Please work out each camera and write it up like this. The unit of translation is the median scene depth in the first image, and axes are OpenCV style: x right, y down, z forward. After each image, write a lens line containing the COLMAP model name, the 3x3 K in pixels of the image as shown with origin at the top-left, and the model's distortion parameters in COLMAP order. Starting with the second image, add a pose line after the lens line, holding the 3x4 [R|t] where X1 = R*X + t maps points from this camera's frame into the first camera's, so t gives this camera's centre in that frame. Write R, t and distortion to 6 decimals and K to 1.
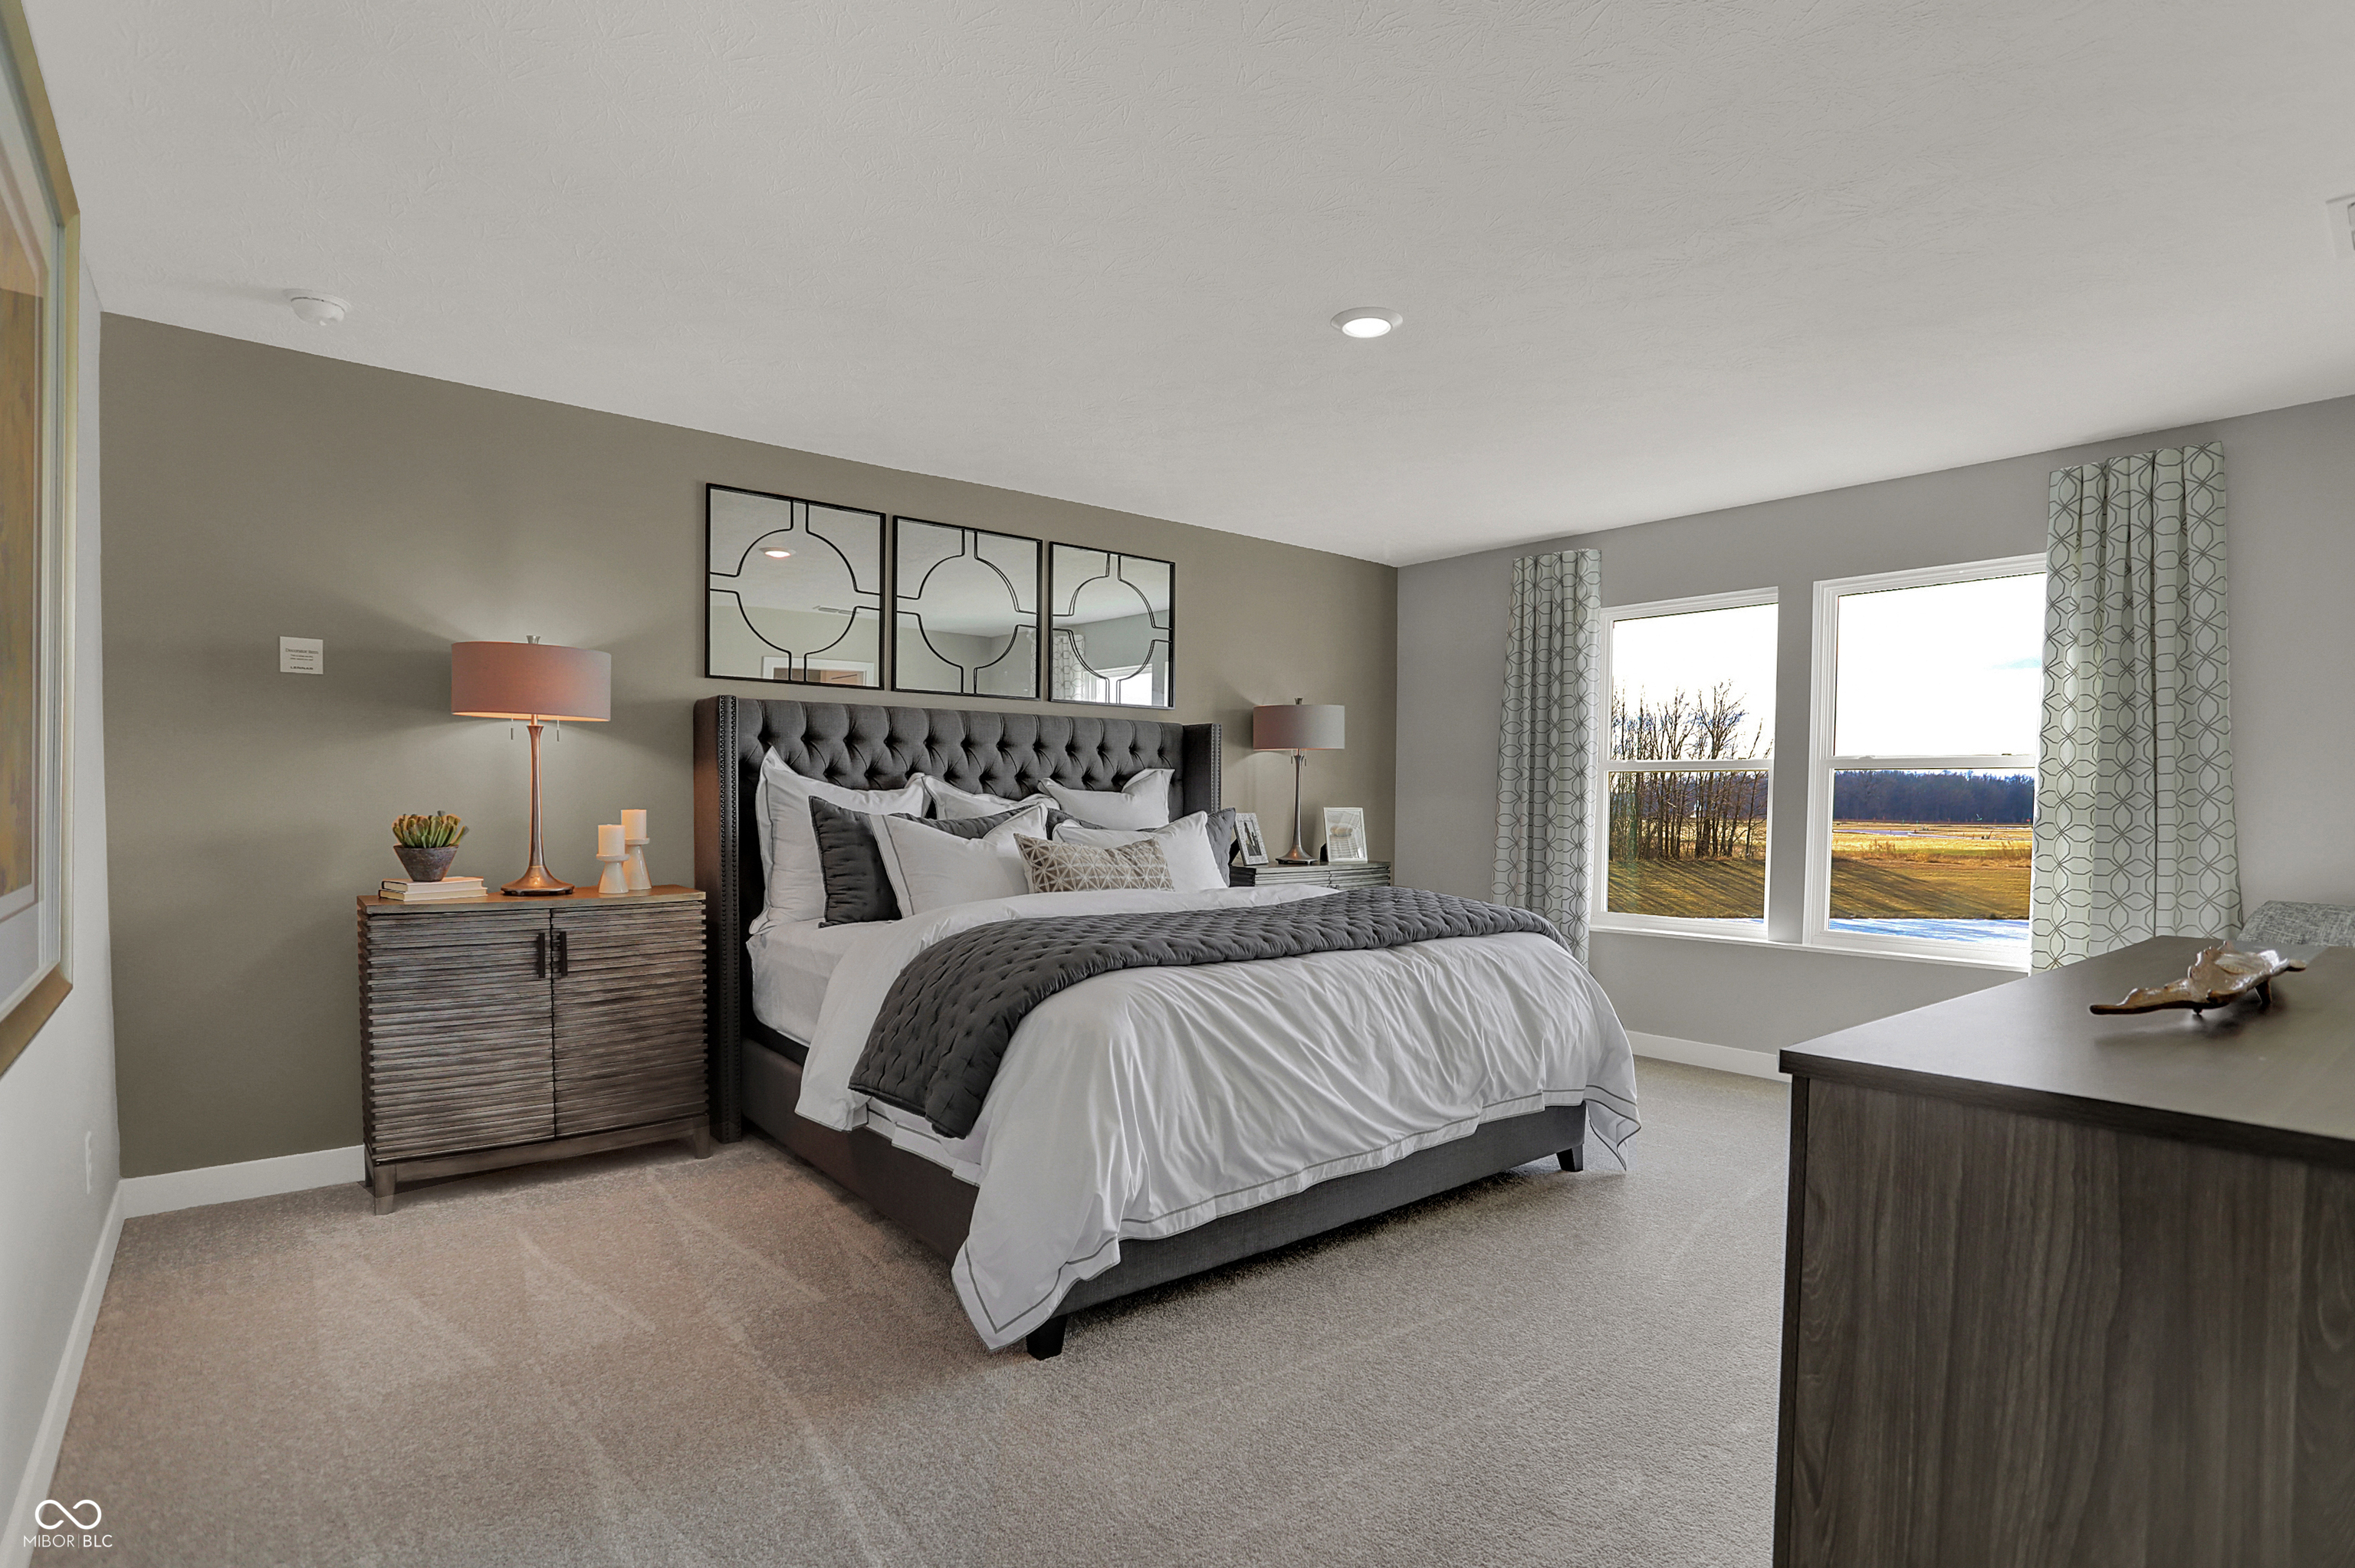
lens RADIAL K [[1147.6, 0, 1183.6], [0, 1147.6, 808.7], [0, 0, 1]] dist [-0.005072, -0.000103]
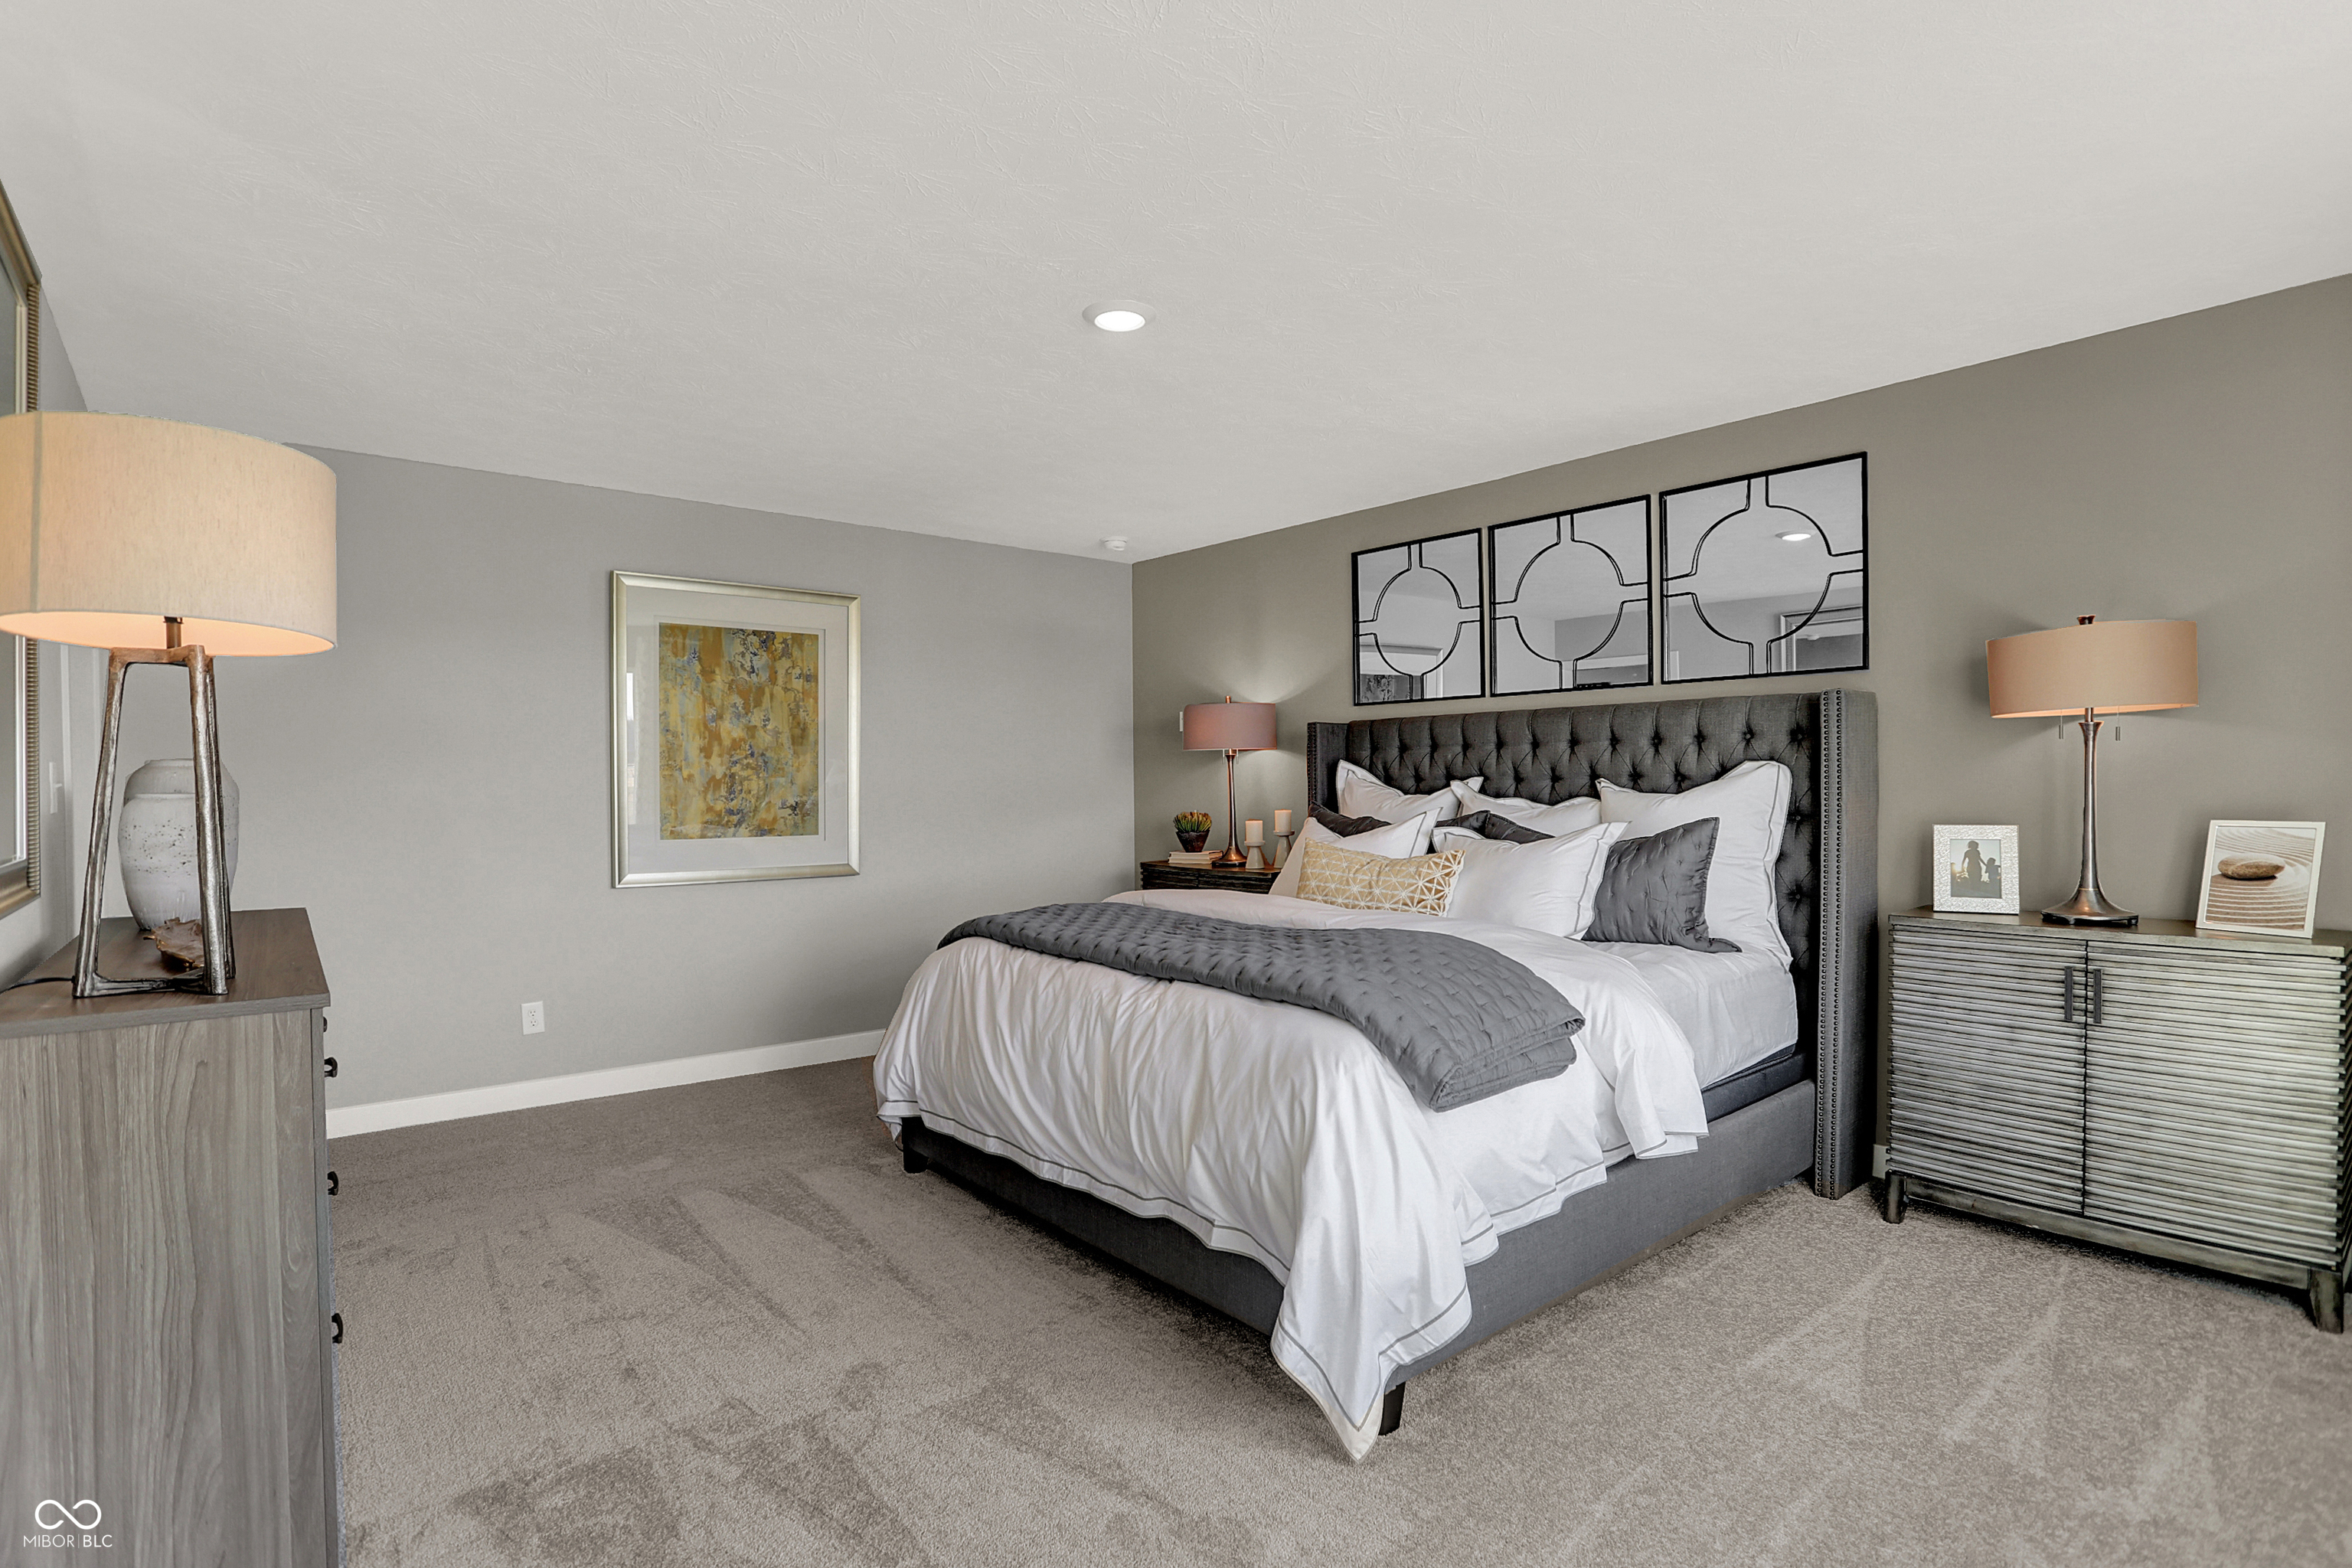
lens RADIAL K [[1146.3, 0, 1183.0], [0, 1146.3, 779.5], [0, 0, 1]] dist [-0.005072, -0.000103]
pose [[0.011739, -0.019023, -0.999750, 0.751798], [-0.006890, 0.999794, -0.019104, -0.008708], [0.999907, 0.007113, 0.011605, 0.714050]]
